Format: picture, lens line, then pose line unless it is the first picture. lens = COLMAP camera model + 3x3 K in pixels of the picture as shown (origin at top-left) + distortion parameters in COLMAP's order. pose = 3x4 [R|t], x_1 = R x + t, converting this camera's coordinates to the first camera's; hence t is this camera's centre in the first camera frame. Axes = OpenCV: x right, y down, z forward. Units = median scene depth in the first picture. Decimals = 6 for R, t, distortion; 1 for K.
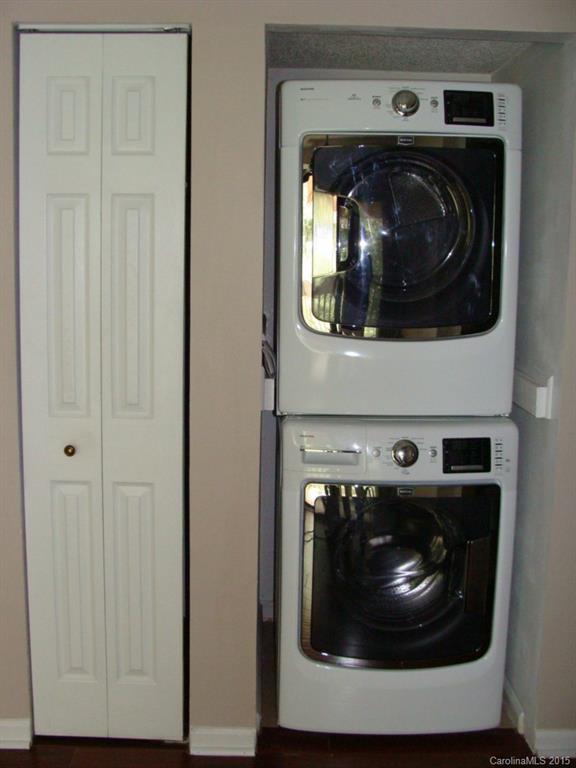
lens RADIAL K [[476.4, 0, 288.0], [0, 476.4, 384.0], [0, 0, 1]] dist [-0.005498, -0.001332]
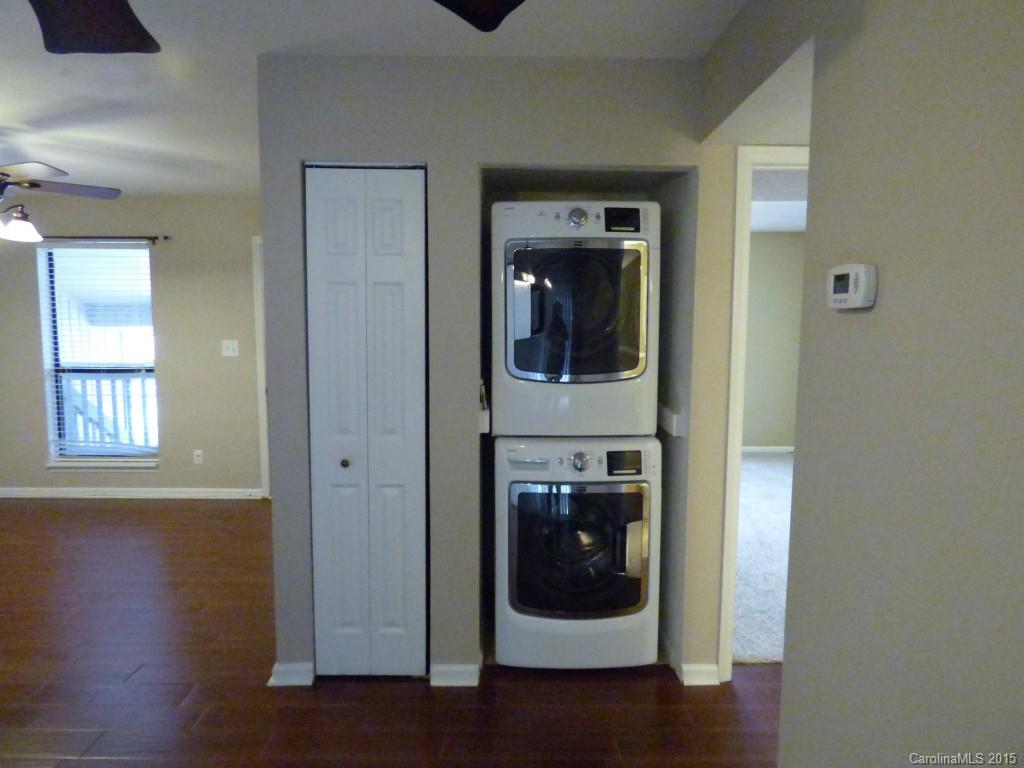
lens RADIAL K [[635.1, 0, 508.0], [0, 635.1, 378.8], [0, 0, 1]] dist [-0.005498, -0.001332]
pose [[0.999809, -0.013595, -0.014025, 0.056609], [0.013475, 0.999872, -0.008621, -0.089511], [0.014140, 0.008430, 0.999864, -0.897496]]
